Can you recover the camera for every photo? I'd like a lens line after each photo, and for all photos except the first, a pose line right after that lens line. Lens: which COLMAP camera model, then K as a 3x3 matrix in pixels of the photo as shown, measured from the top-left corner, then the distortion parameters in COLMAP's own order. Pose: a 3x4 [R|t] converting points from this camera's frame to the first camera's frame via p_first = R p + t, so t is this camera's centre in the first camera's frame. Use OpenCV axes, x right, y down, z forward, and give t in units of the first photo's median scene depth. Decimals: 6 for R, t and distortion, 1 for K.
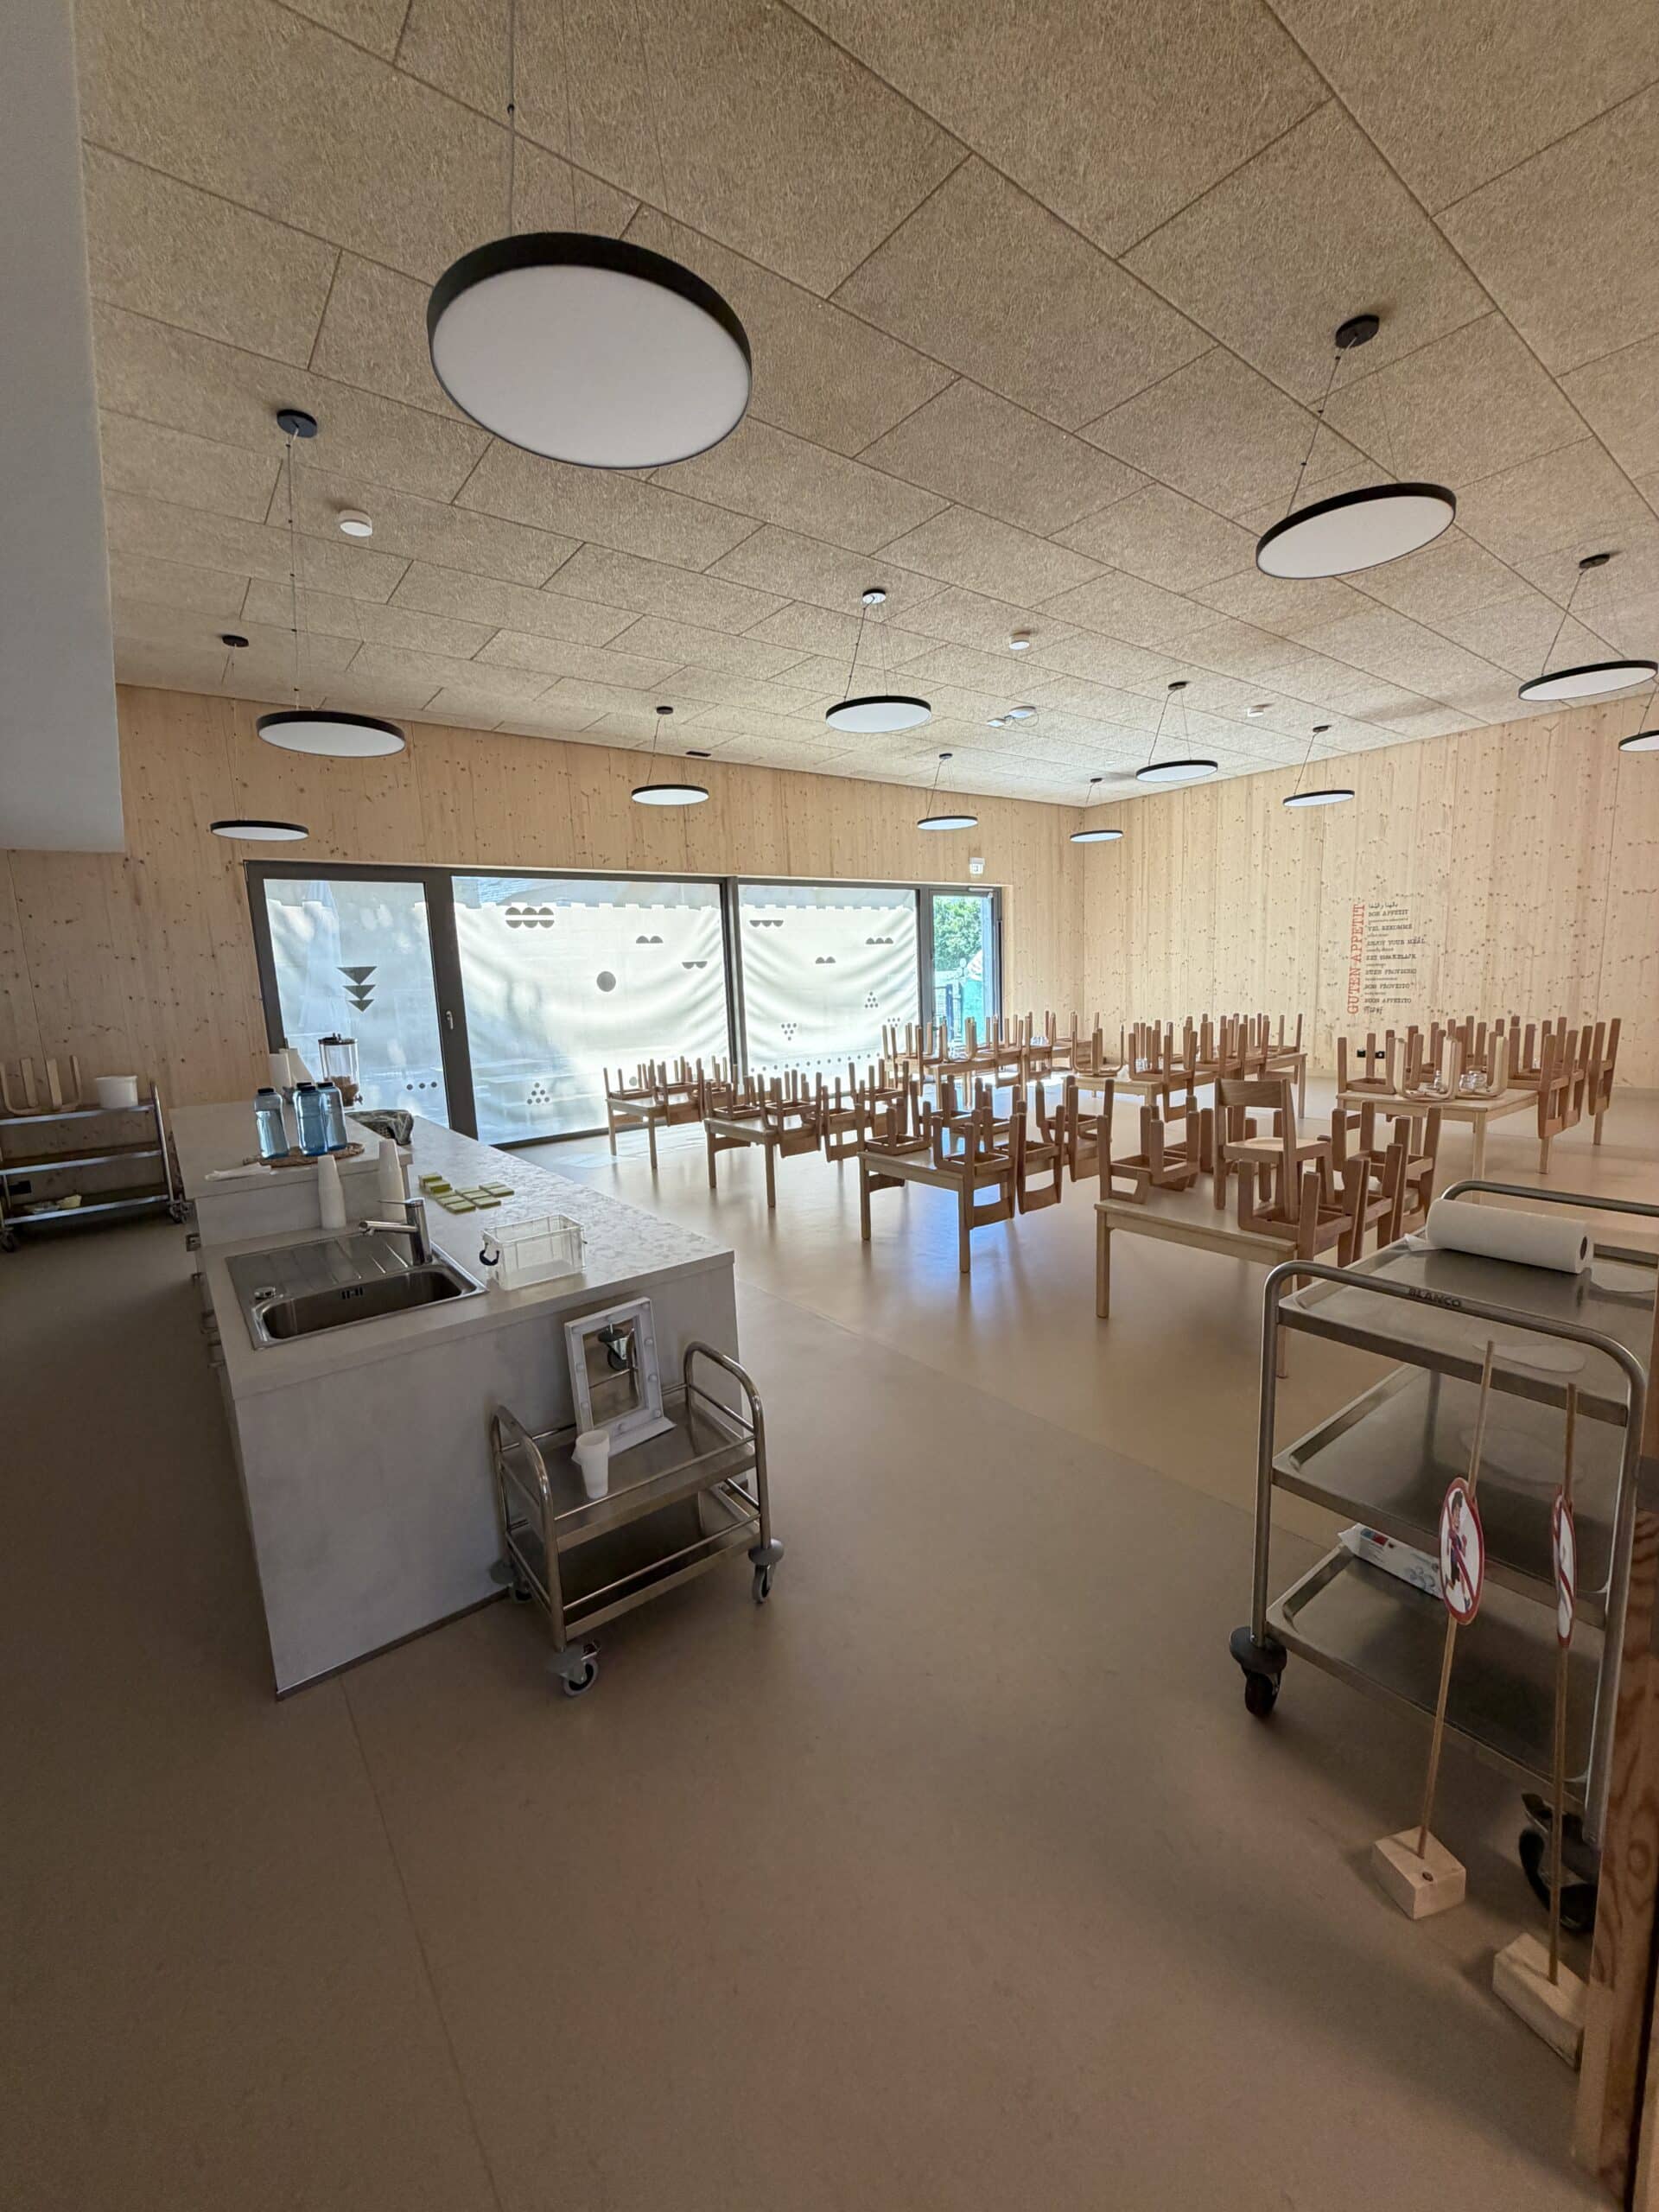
lens RADIAL K [[886.0, 0, 829.5], [0, 886.0, 1106.0], [0, 0, 1]] dist [-0.002490, -0.000067]
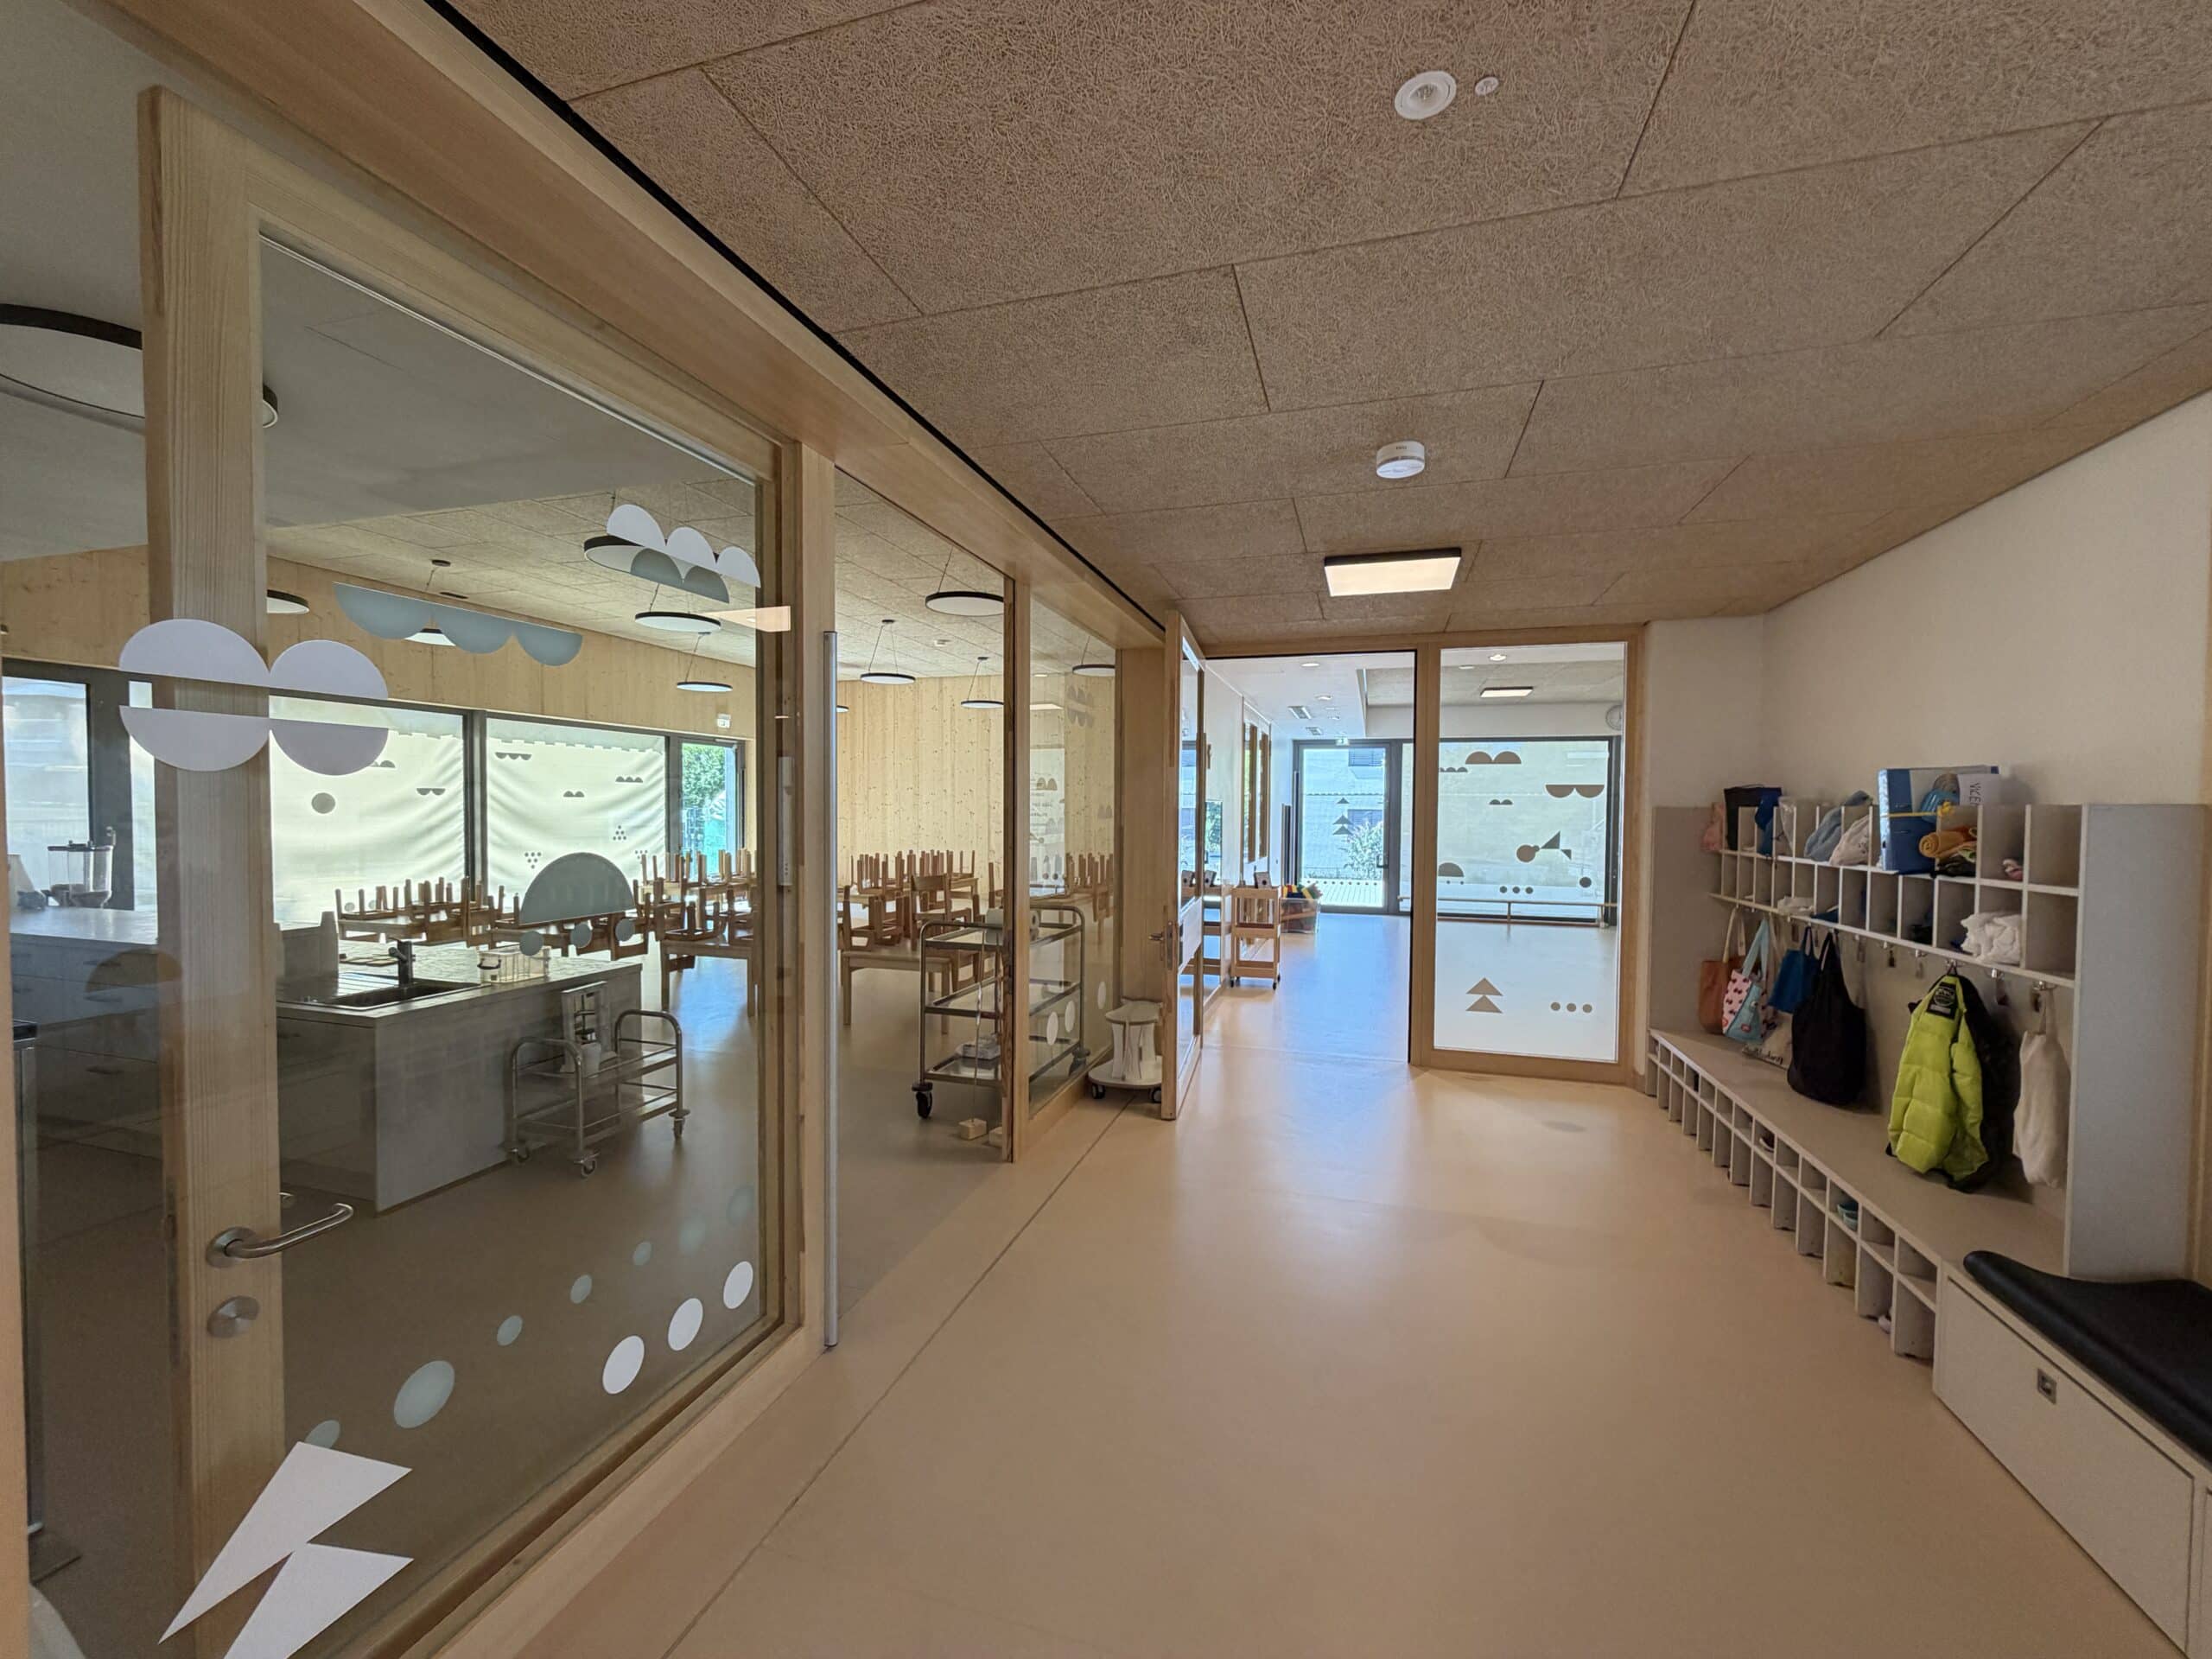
lens RADIAL K [[886.0, 0, 1106.0], [0, 886.0, 829.5], [0, 0, 1]] dist [-0.002490, -0.000067]
pose [[0.821017, 0.035263, 0.569814, -0.092458], [0.043761, 0.991267, -0.124396, 0.041748], [-0.569224, 0.127067, 0.812304, -0.243958]]
